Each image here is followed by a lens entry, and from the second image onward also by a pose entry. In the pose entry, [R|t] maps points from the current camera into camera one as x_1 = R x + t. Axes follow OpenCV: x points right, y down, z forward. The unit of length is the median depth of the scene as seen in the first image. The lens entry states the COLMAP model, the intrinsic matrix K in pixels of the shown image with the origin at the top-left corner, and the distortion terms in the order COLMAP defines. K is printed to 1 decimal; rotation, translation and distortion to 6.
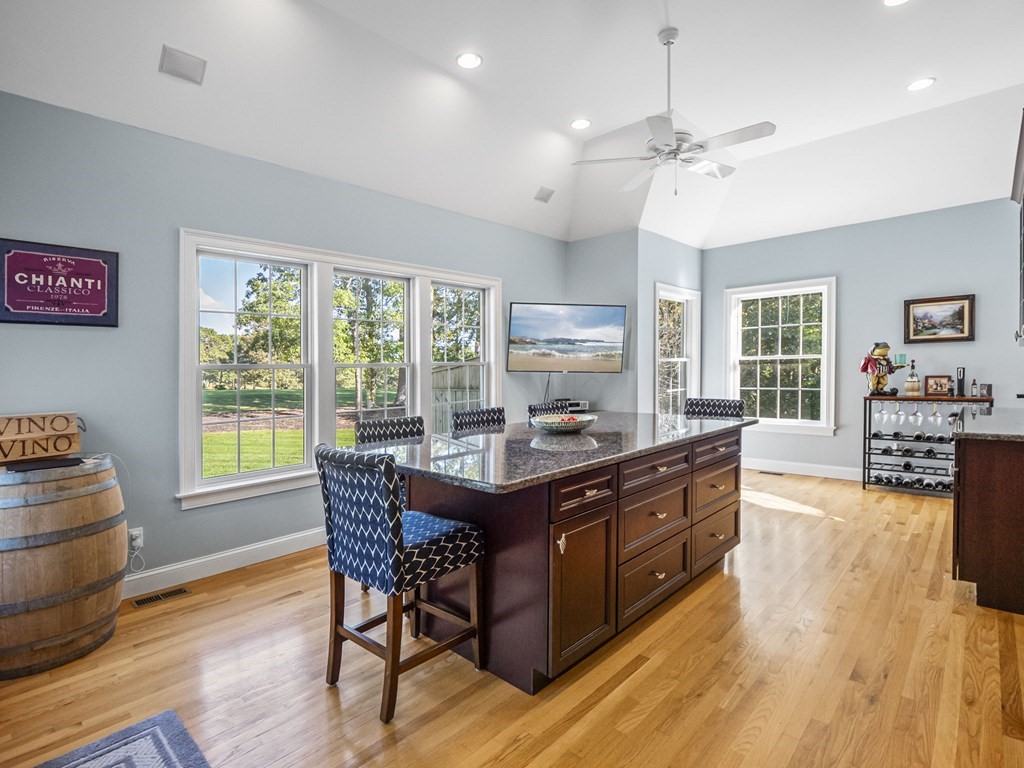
lens RADIAL K [[523.0, 0, 518.1], [0, 523.0, 379.4], [0, 0, 1]] dist [-0.016246, 0.000636]
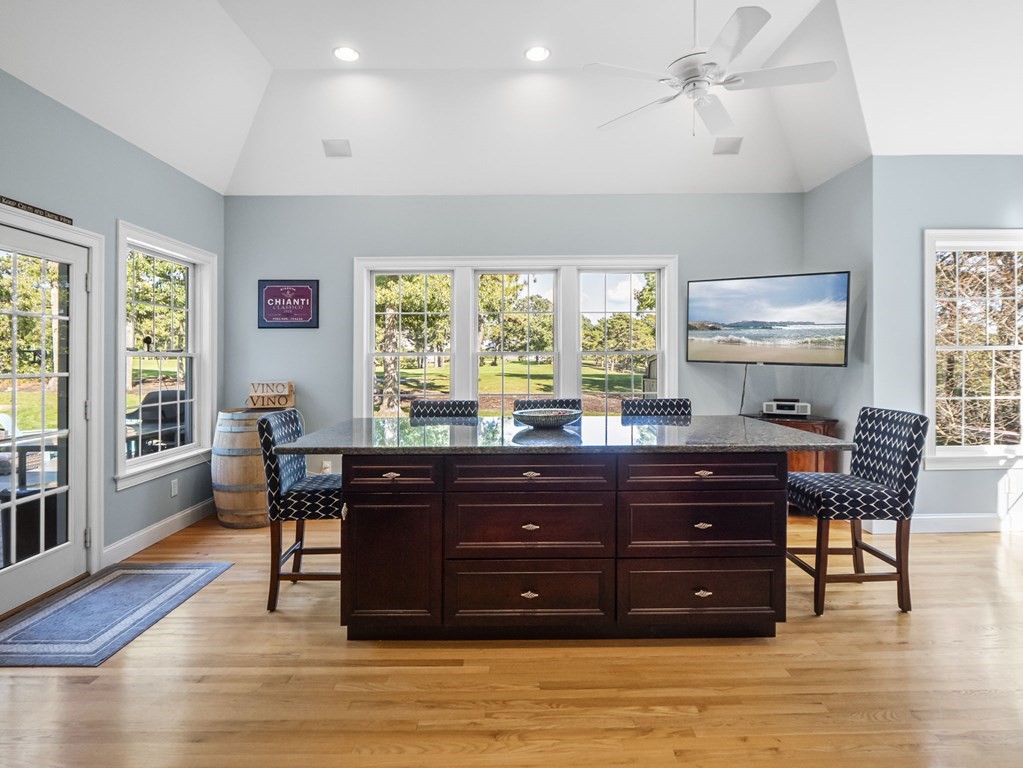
lens RADIAL K [[564.7, 0, 503.5], [0, 564.7, 359.3], [0, 0, 1]] dist [0.000047, 0.000102]
pose [[0.676830, 0.016481, -0.735955, 0.482457], [-0.024245, 0.999706, 0.000089, -0.012729], [0.735740, 0.017783, 0.677030, 0.156274]]
